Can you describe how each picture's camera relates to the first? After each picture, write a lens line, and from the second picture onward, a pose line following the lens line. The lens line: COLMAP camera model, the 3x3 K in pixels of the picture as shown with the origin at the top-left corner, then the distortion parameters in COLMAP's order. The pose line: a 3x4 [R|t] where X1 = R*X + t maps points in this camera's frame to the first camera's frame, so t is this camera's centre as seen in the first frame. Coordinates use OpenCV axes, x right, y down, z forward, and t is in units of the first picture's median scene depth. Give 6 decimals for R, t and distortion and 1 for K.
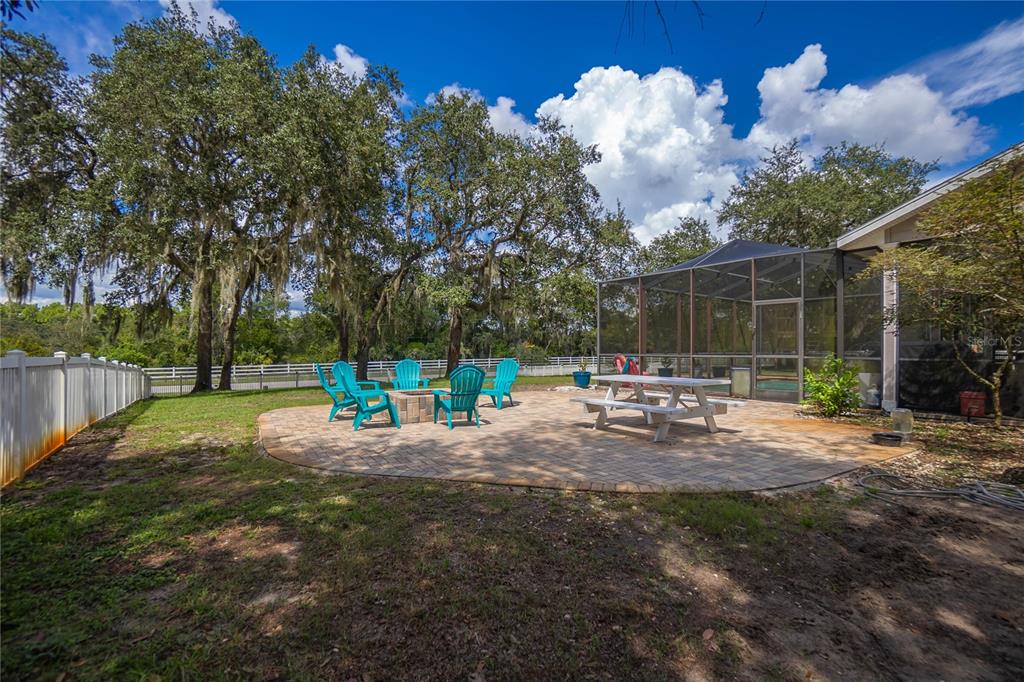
lens RADIAL K [[446.7, 0, 506.5], [0, 446.7, 345.0], [0, 0, 1]] dist [-0.025427, 0.002074]
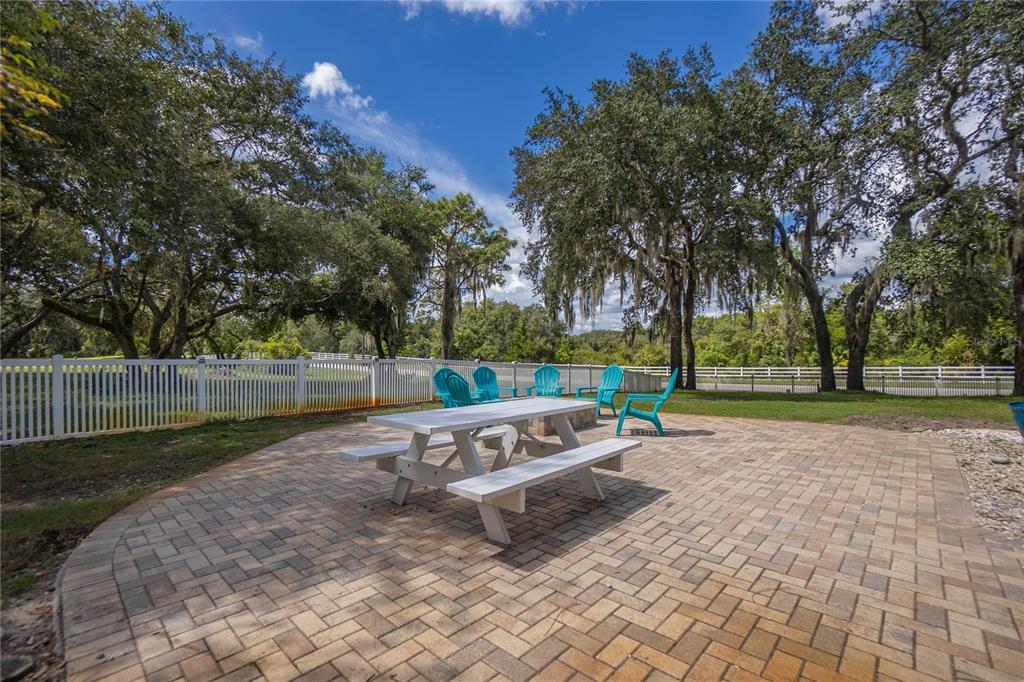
lens RADIAL K [[446.7, 0, 514.8], [0, 446.7, 347.8], [0, 0, 1]] dist [-0.025427, 0.002074]
pose [[0.318044, -0.006726, -0.948052, 1.281312], [0.012186, 0.999921, -0.003006, -0.002040], [0.947998, -0.010597, 0.318101, 1.217375]]
